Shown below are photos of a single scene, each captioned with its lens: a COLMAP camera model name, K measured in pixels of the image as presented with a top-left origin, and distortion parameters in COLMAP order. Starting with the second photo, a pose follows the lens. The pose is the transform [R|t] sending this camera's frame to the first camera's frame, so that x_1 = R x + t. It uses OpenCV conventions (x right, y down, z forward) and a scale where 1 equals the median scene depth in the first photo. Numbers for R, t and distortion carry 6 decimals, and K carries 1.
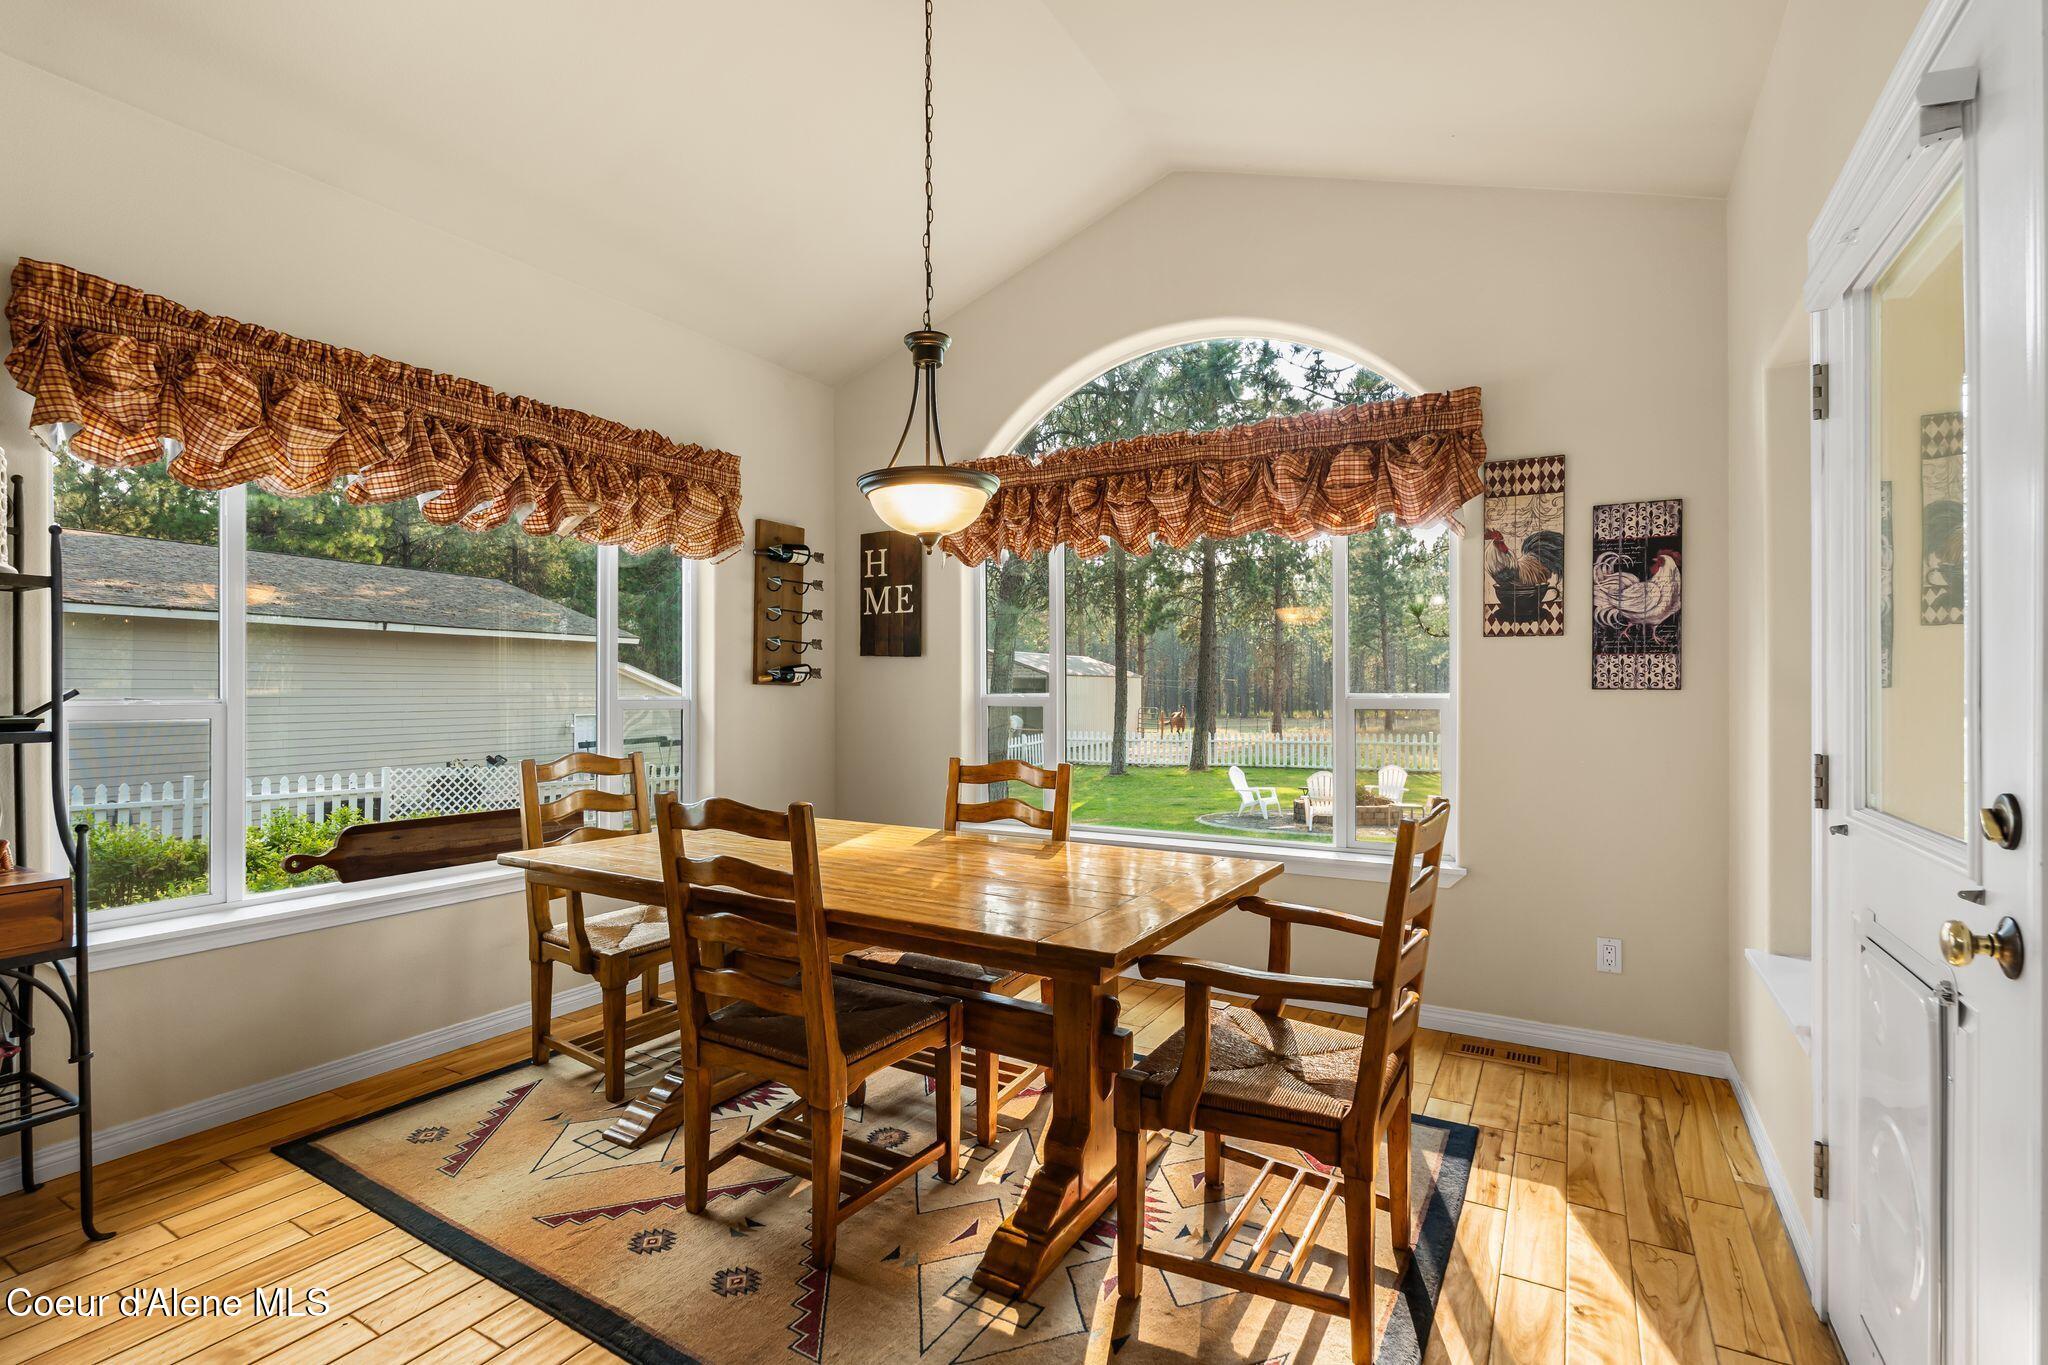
lens RADIAL K [[927.8, 0, 1024.0], [0, 927.8, 682.5], [0, 0, 1]] dist [-0.011032, 0.000315]
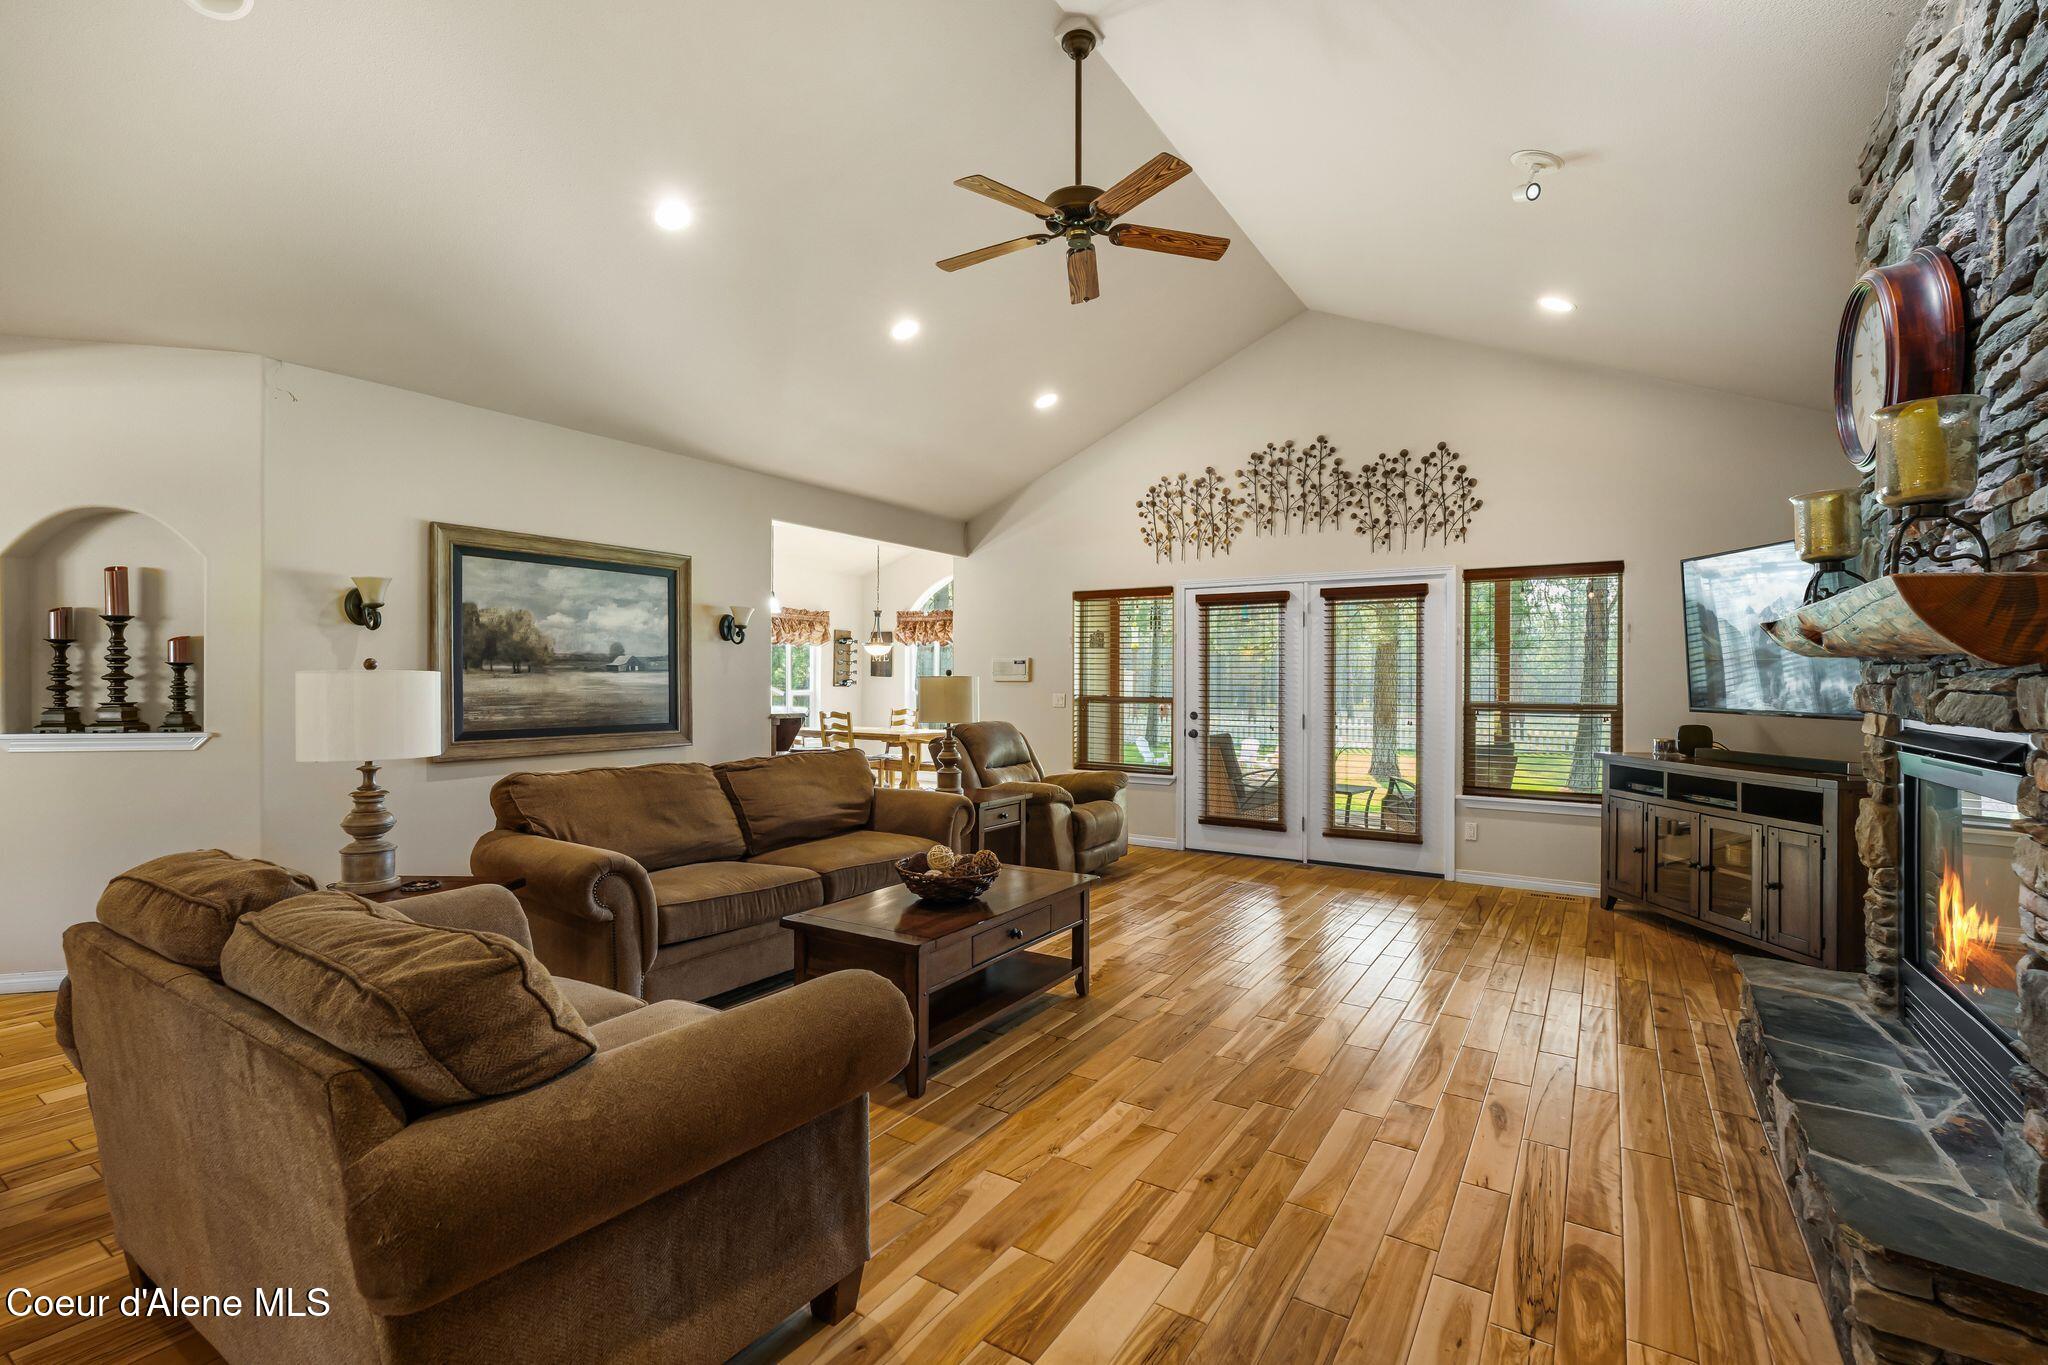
lens RADIAL K [[927.8, 0, 1024.0], [0, 927.8, 682.5], [0, 0, 1]] dist [-0.011032, 0.000315]
pose [[0.998704, 0.002401, -0.050840, 0.579598], [-0.002092, 0.999979, 0.006126, -0.039092], [0.050854, -0.006012, 0.998688, -2.401368]]
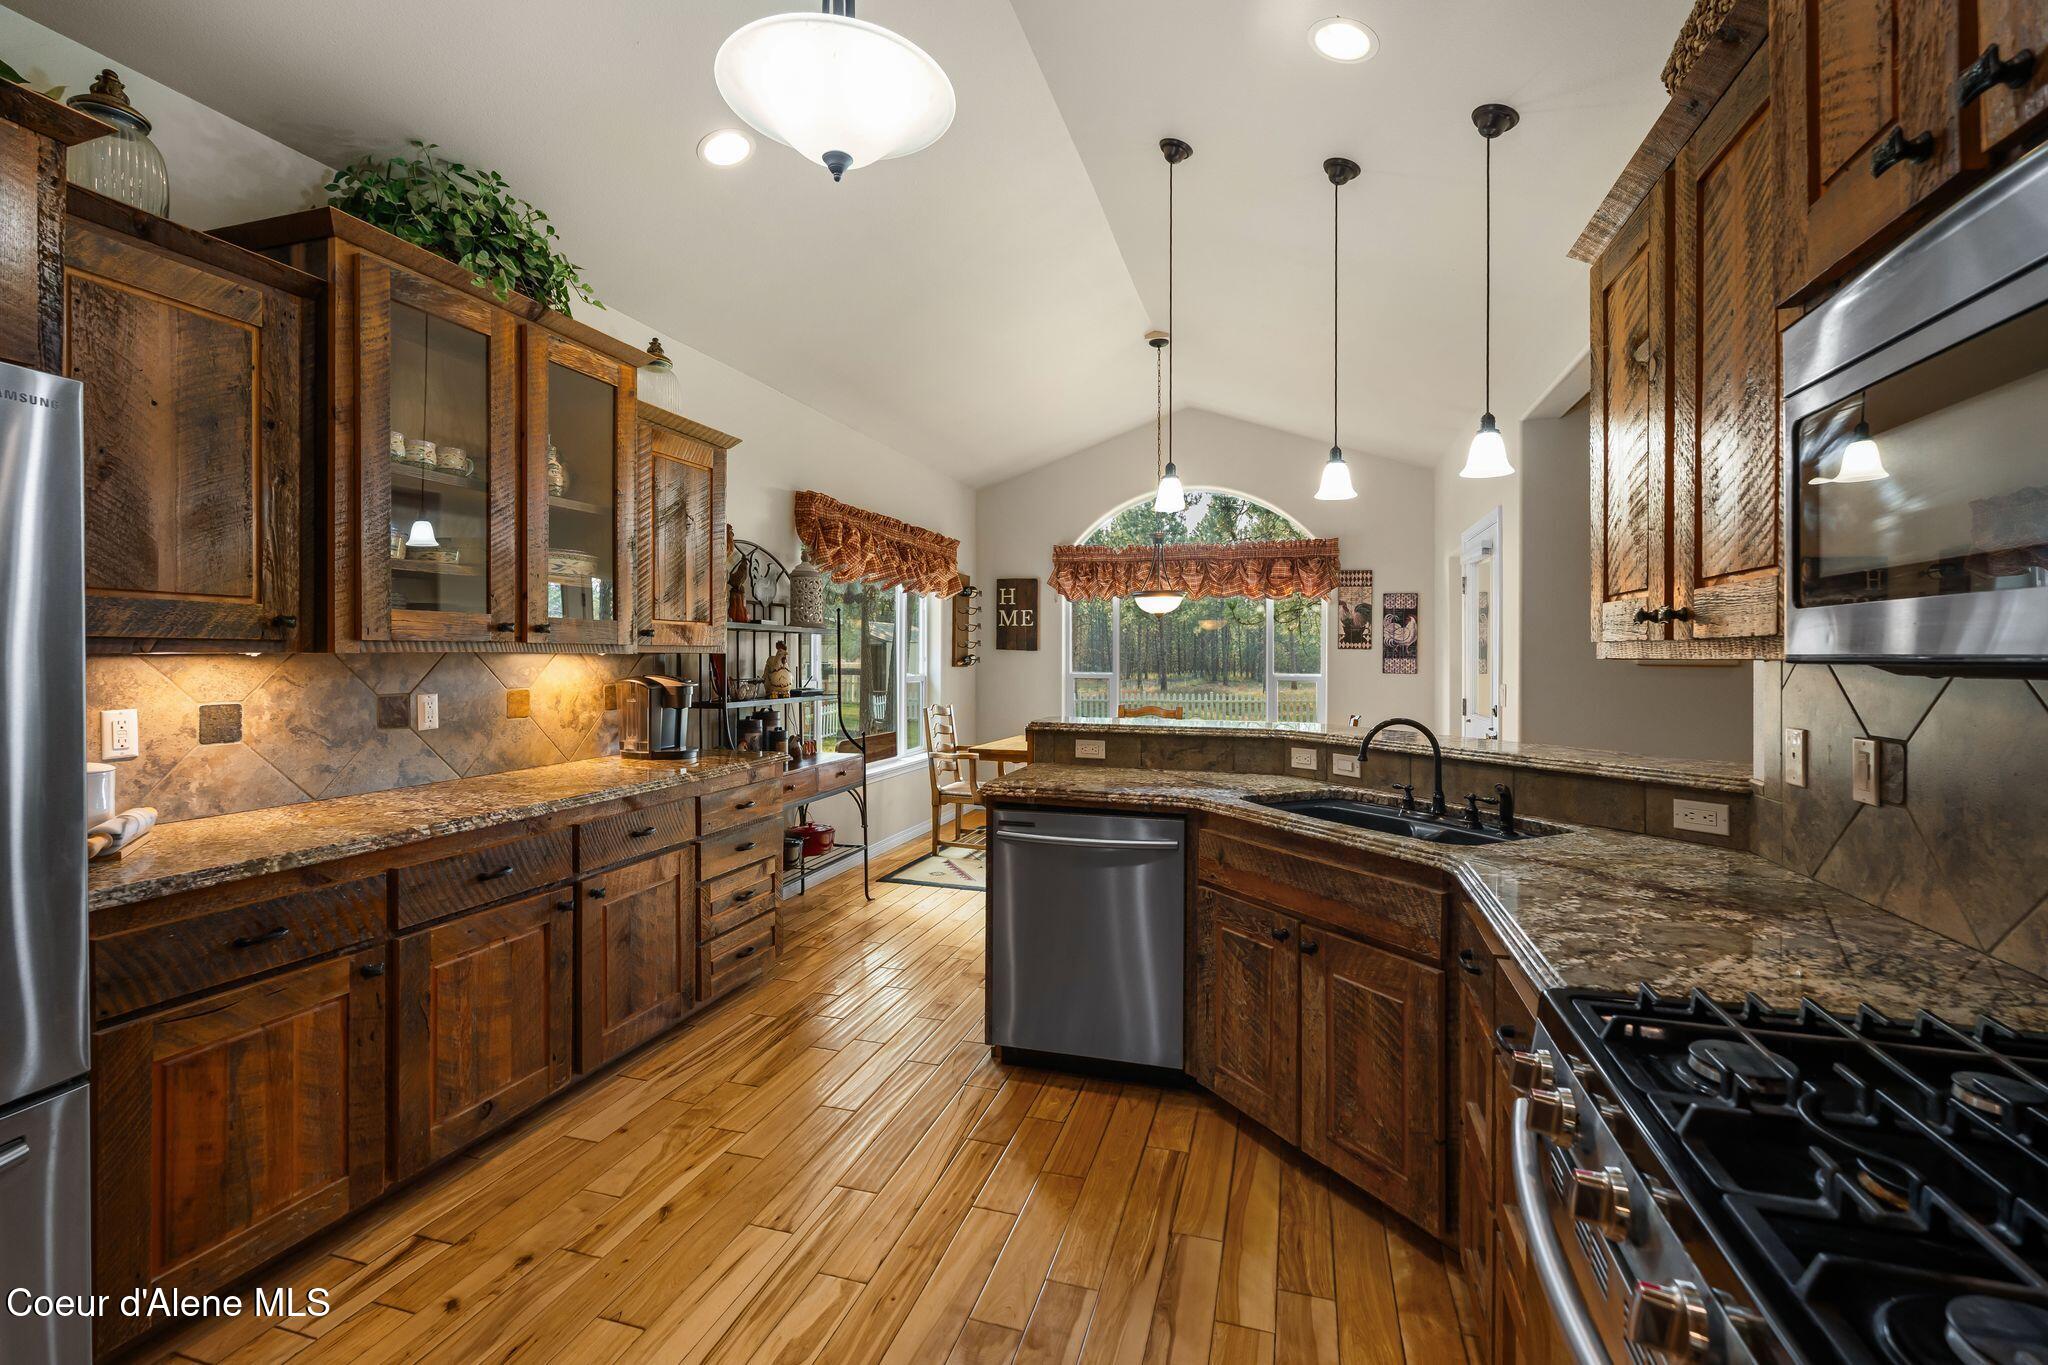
lens RADIAL K [[912.0, 0, 1023.0], [0, 912.0, 651.2], [0, 0, 1]] dist [-0.001240, -0.000042]
pose [[0.970897, 0.007930, 0.239364, -0.737516], [-0.008501, 0.999963, 0.001356, -0.038799], [-0.239345, -0.003351, 0.970929, -0.917172]]
